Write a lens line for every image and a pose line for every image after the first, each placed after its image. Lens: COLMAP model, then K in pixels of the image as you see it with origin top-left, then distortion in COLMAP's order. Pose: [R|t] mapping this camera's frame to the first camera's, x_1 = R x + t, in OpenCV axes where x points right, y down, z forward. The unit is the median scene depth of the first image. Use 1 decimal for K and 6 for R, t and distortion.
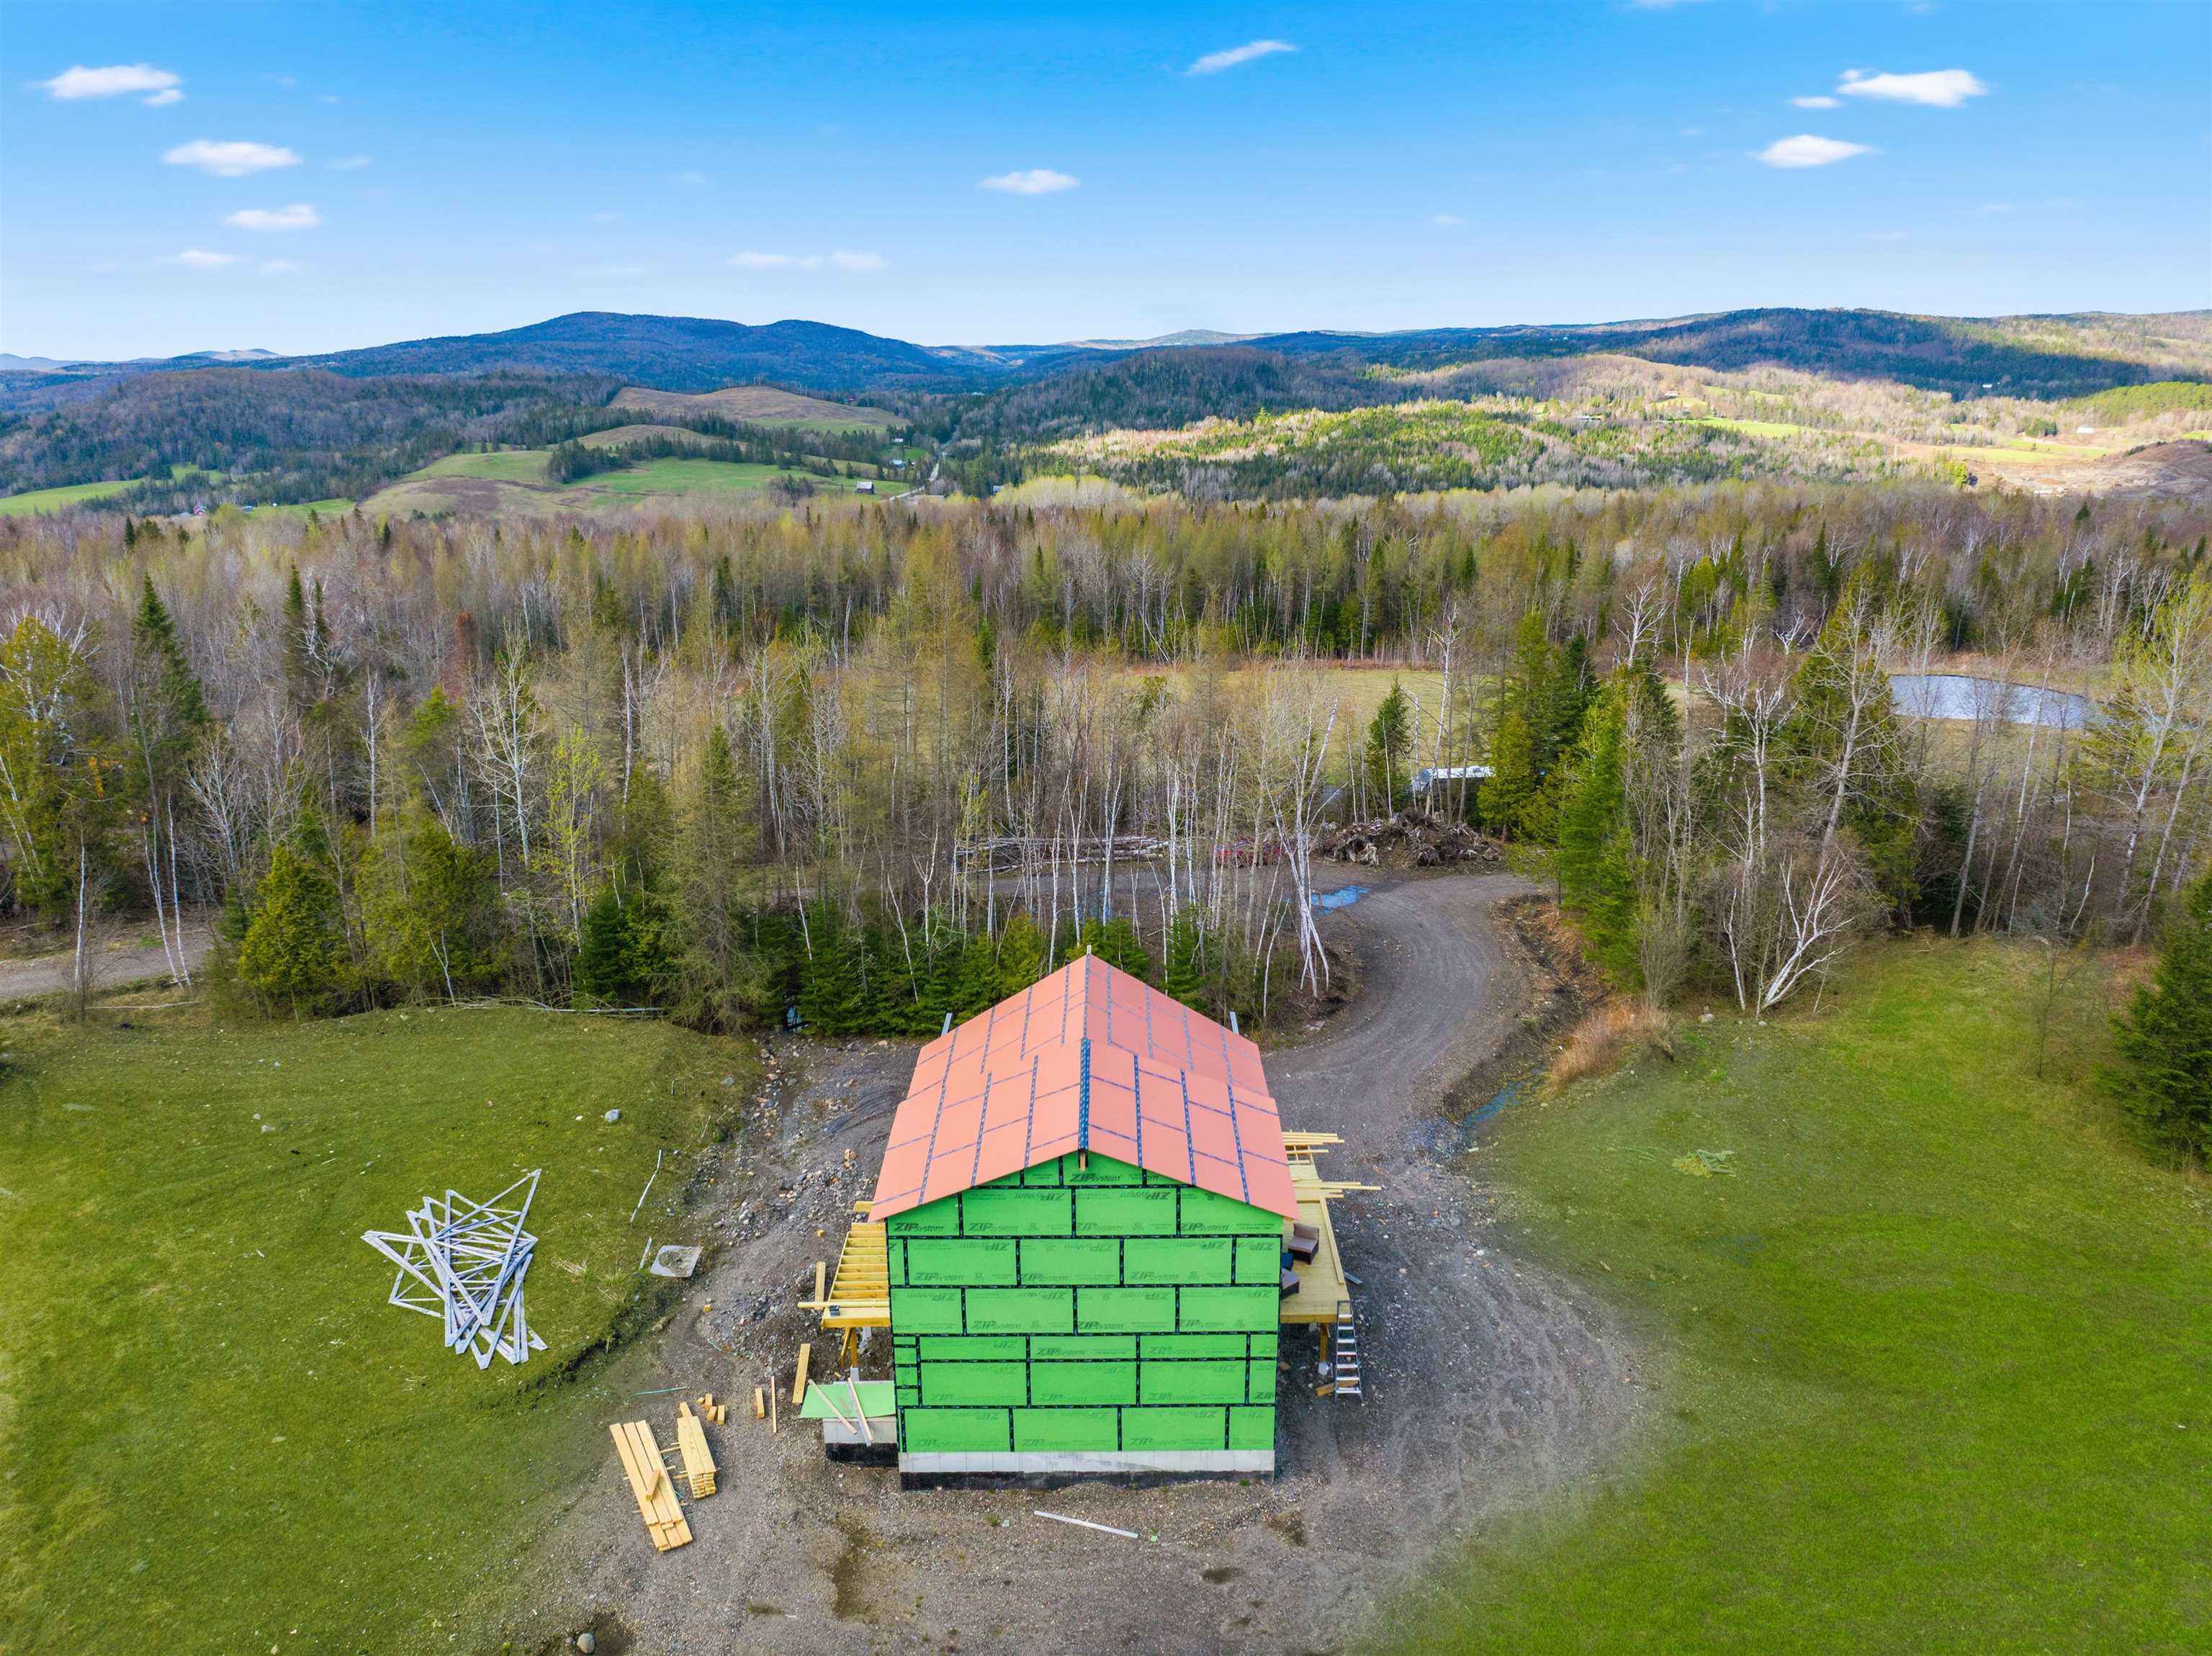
lens RADIAL K [[1553.7, 0, 1113.1], [0, 1553.7, 819.0], [0, 0, 1]] dist [-0.042391, 0.010551]
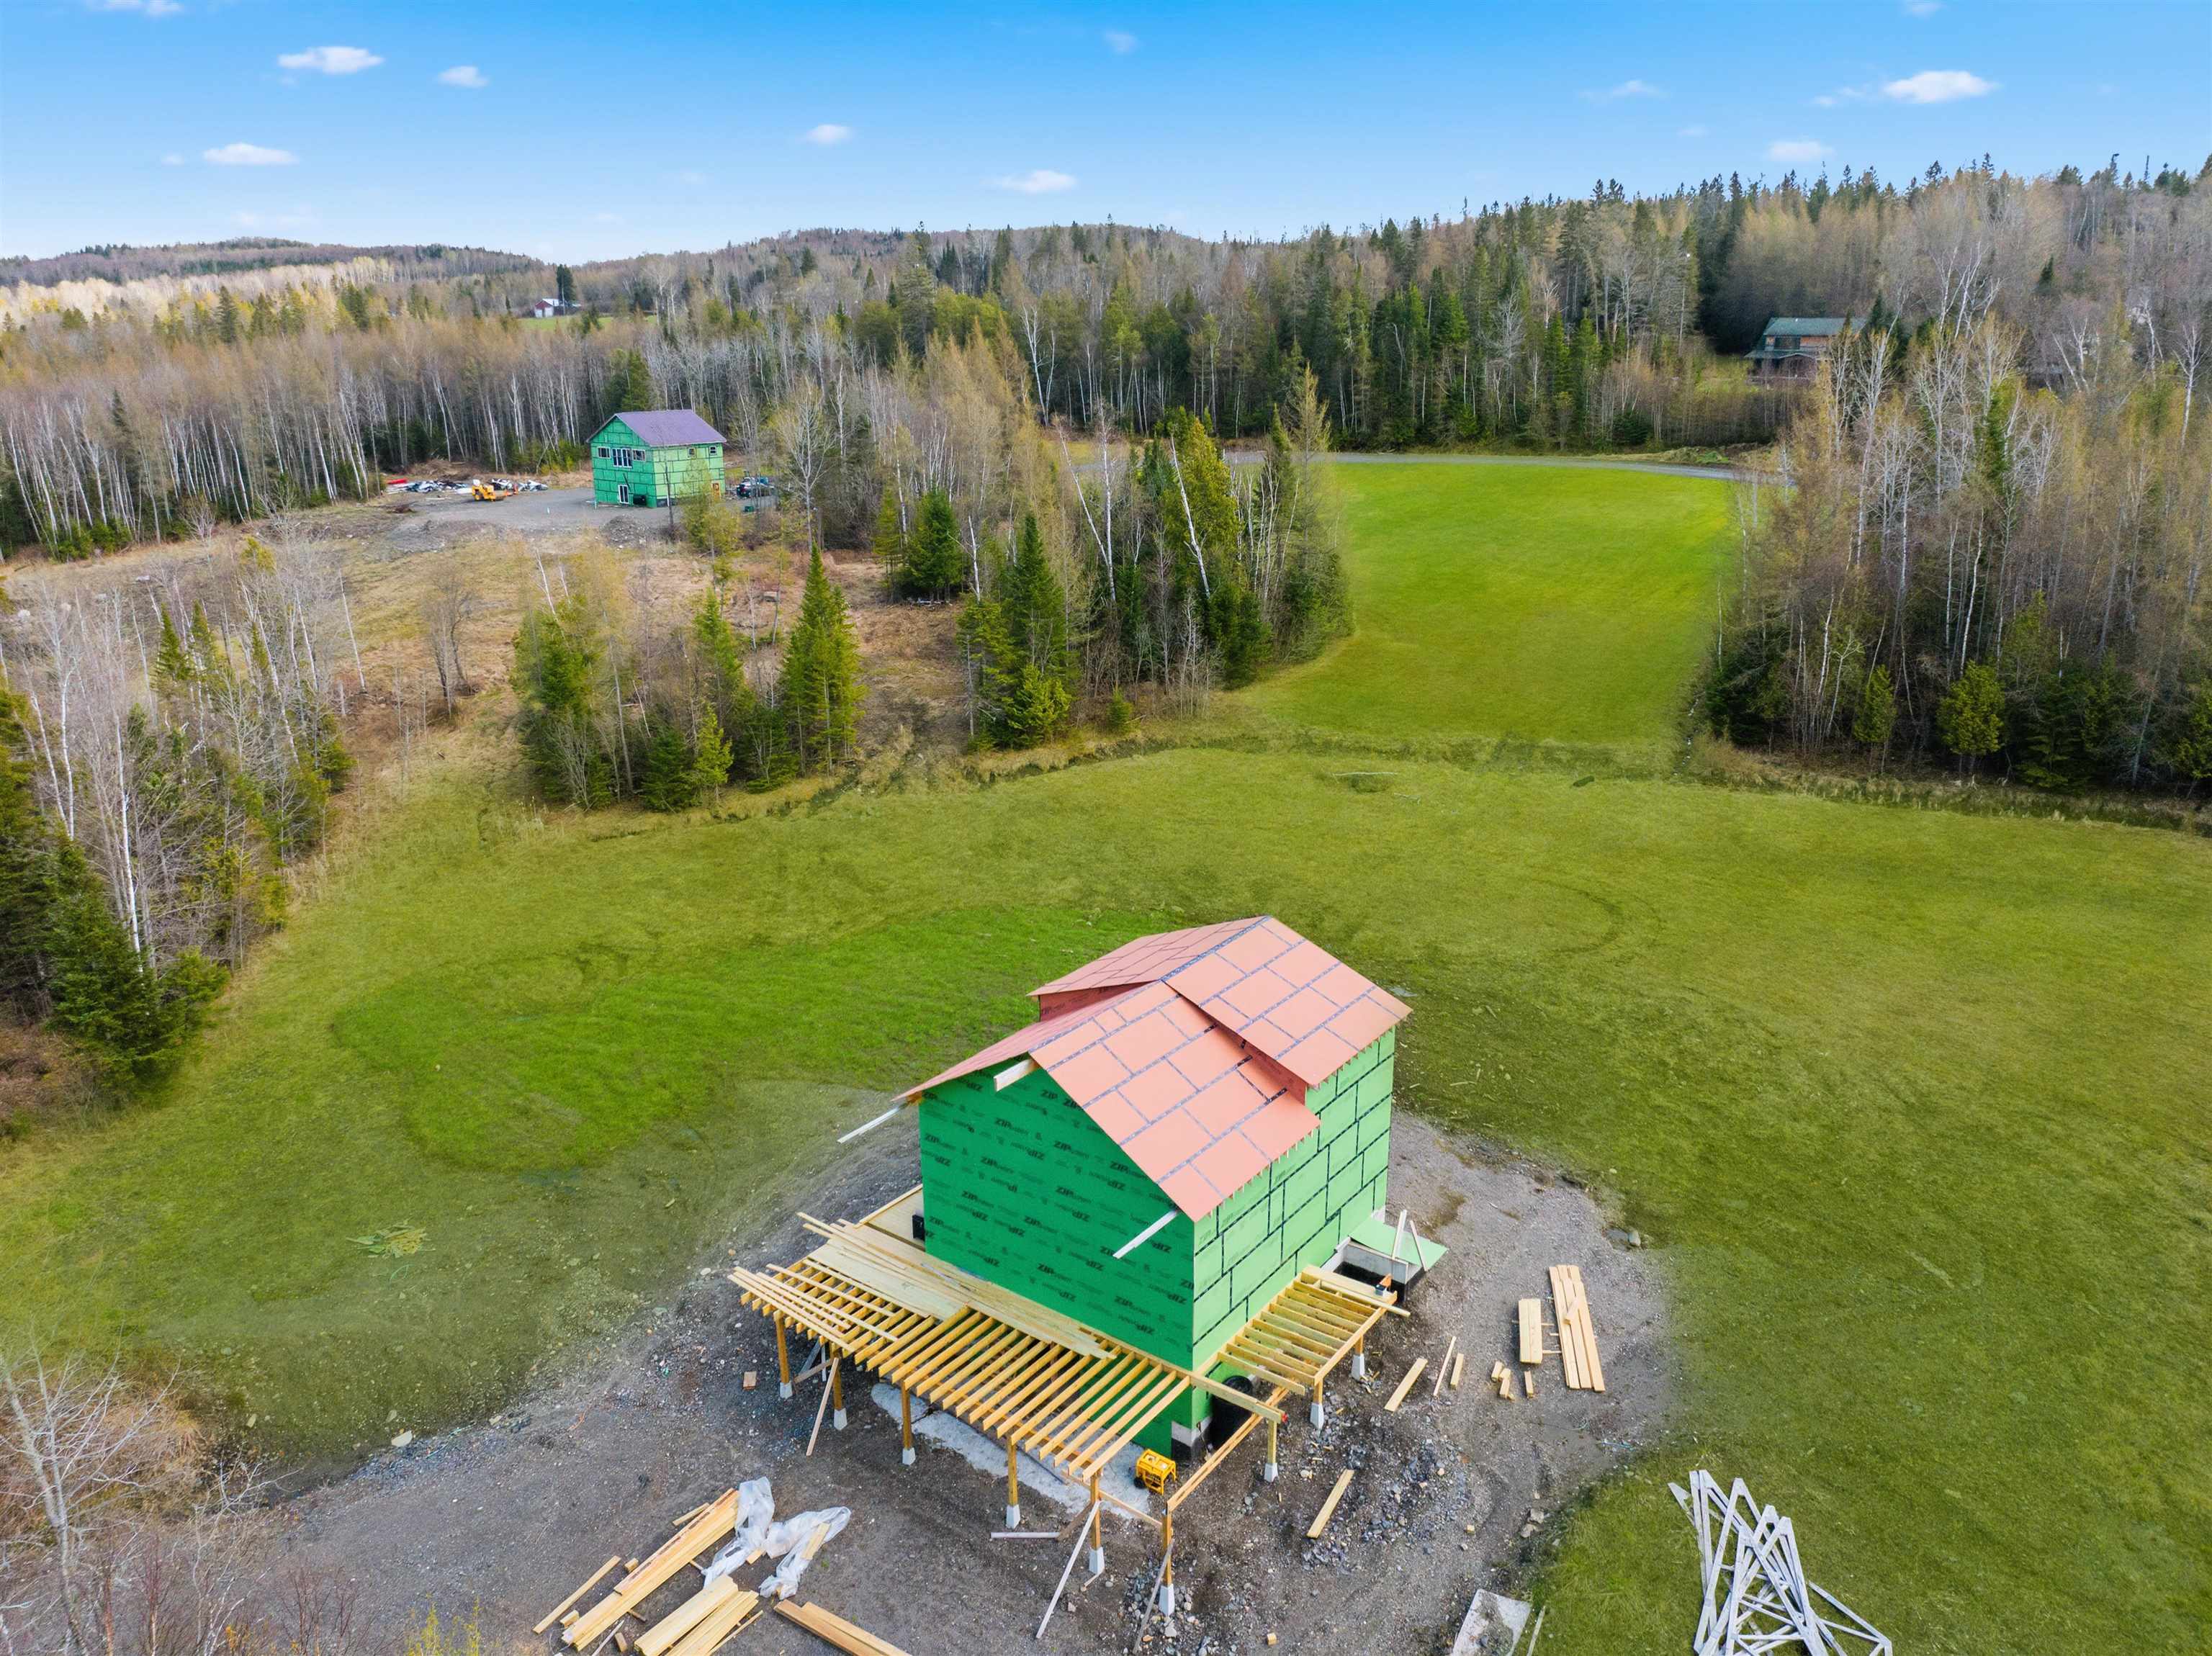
lens RADIAL K [[1553.7, 0, 1117.2], [0, 1553.7, 833.7], [0, 0, 1]] dist [-0.042391, 0.010551]
pose [[-0.804674, -0.176106, 0.566998, -0.503978], [0.171265, 0.845551, 0.505680, -0.423515], [-0.568479, 0.504014, -0.650232, 1.440038]]
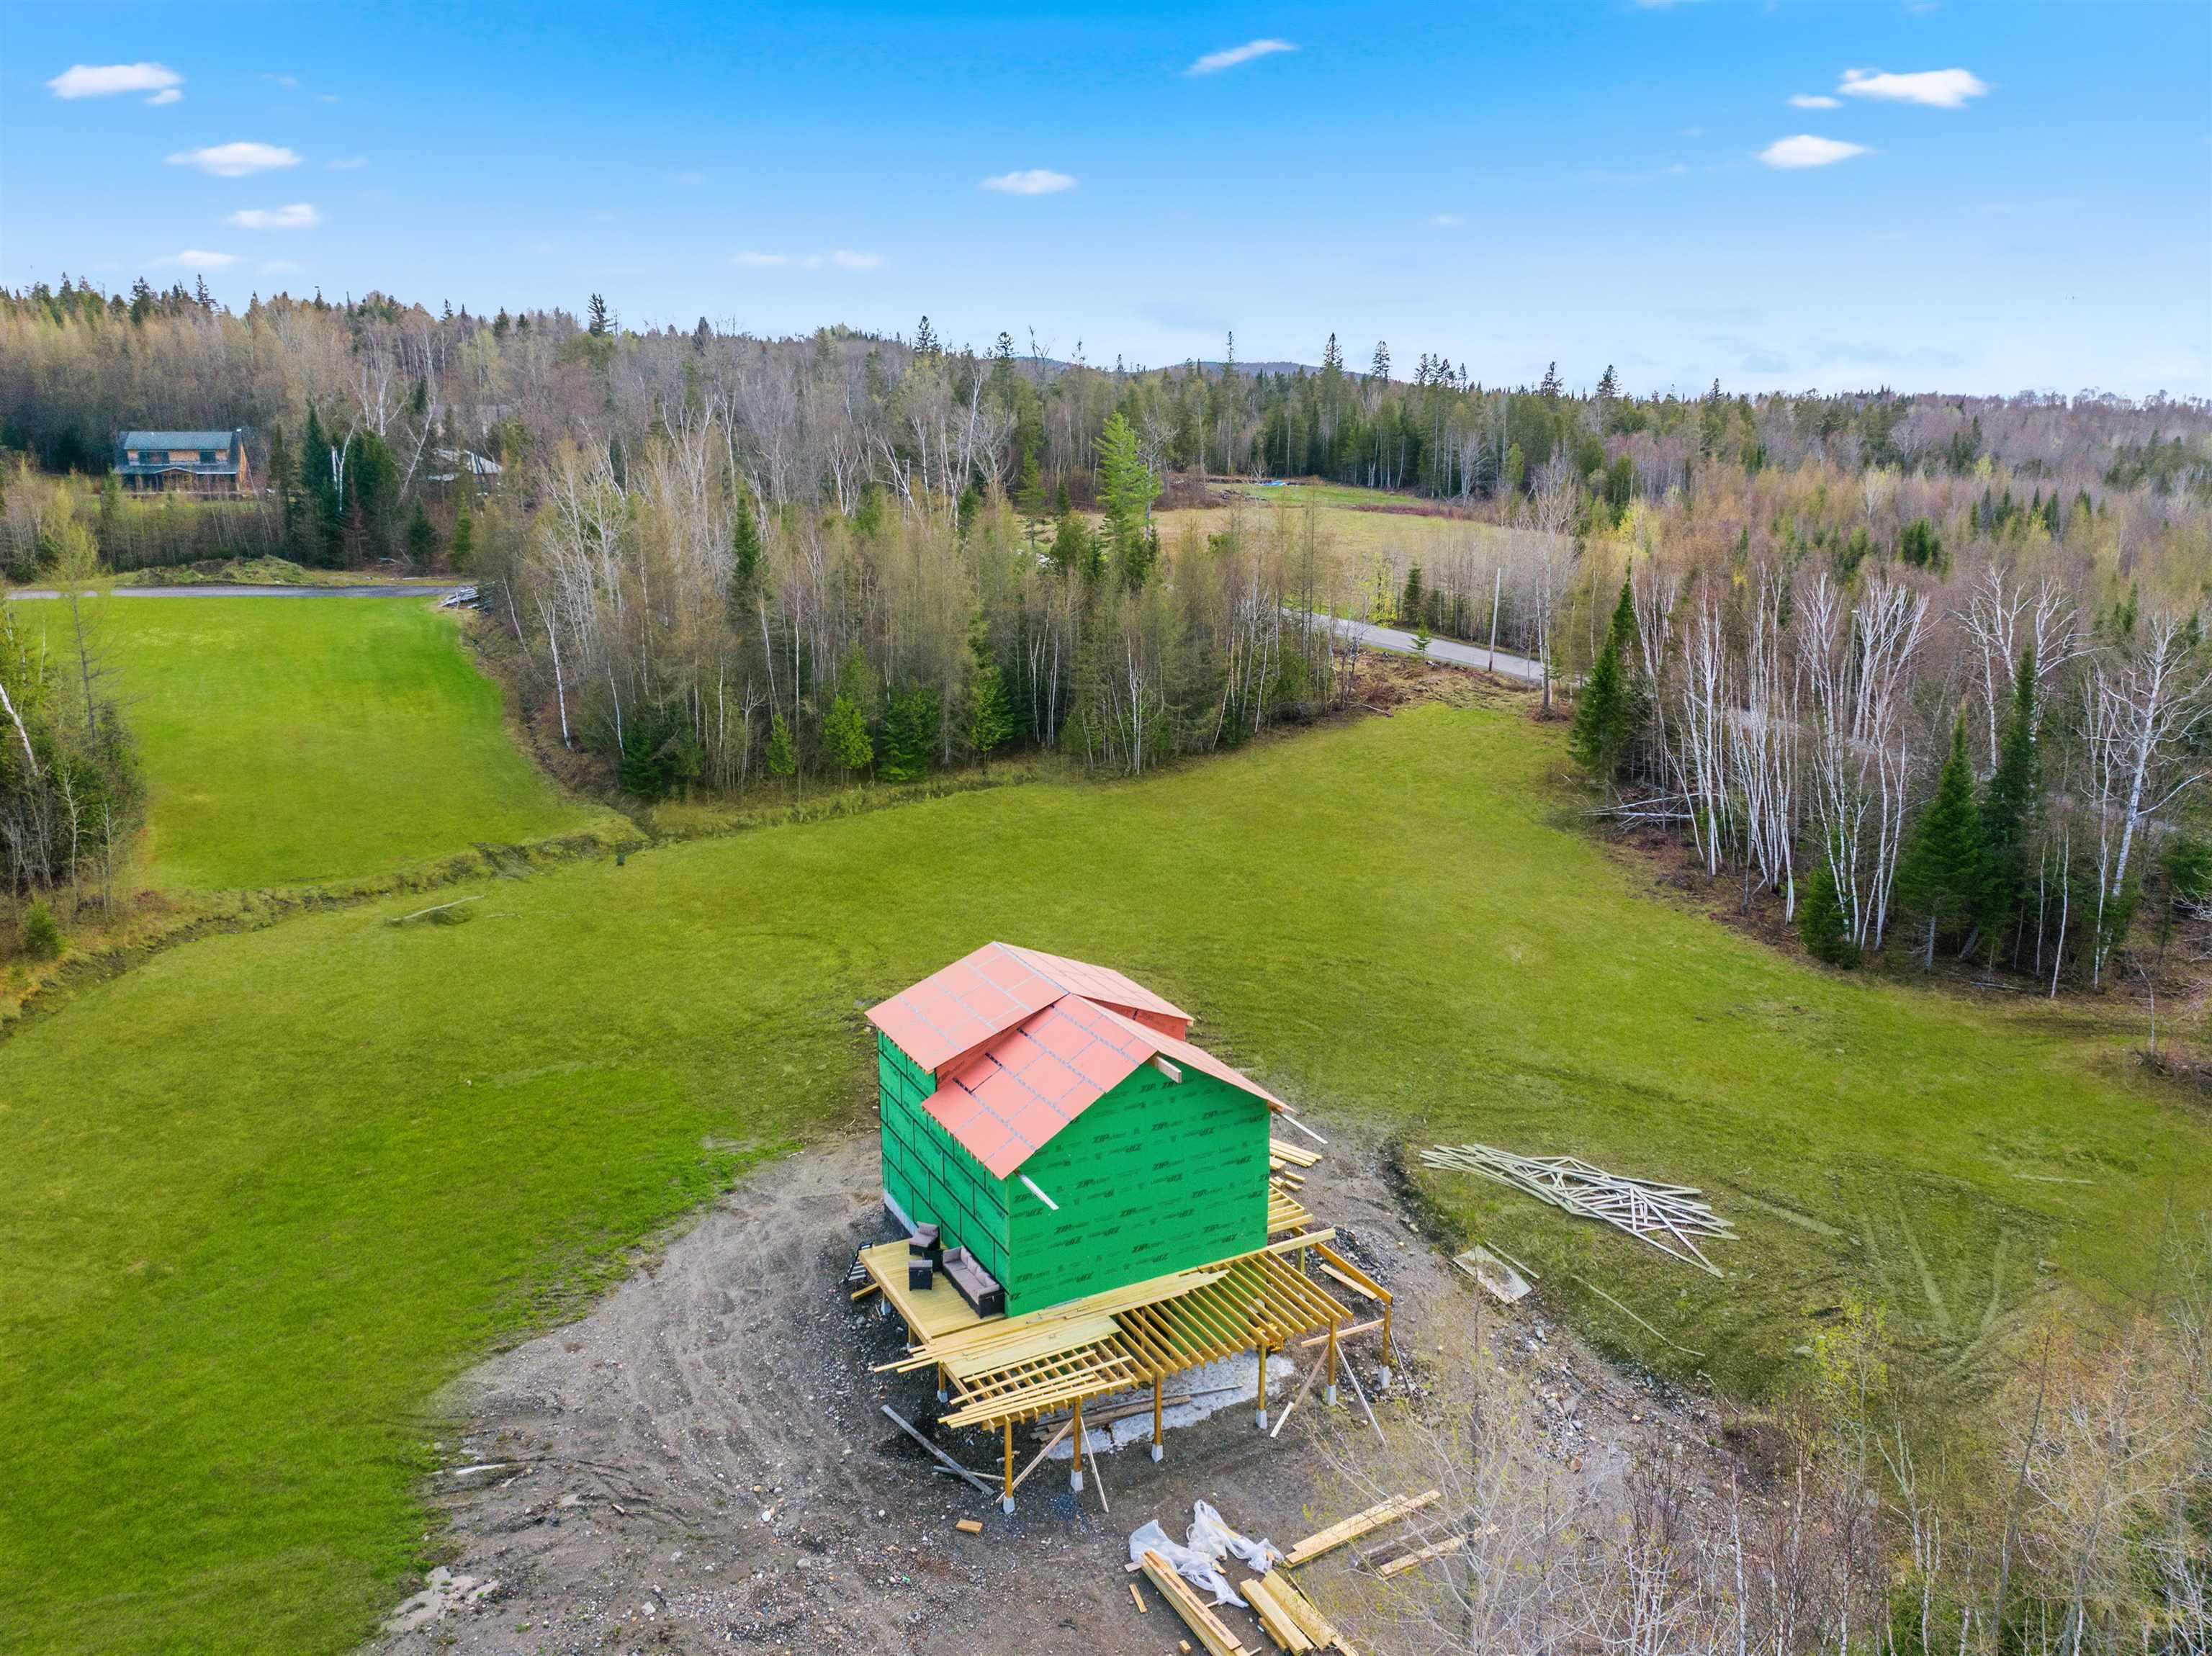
lens RADIAL K [[1553.7, 0, 1114.4], [0, 1553.7, 823.6], [0, 0, 1]] dist [-0.042391, 0.010551]
pose [[-0.883009, 0.107107, -0.456971, 0.439108], [-0.134129, 0.875428, 0.464365, -0.487885], [0.449782, 0.471332, -0.758645, 1.646963]]
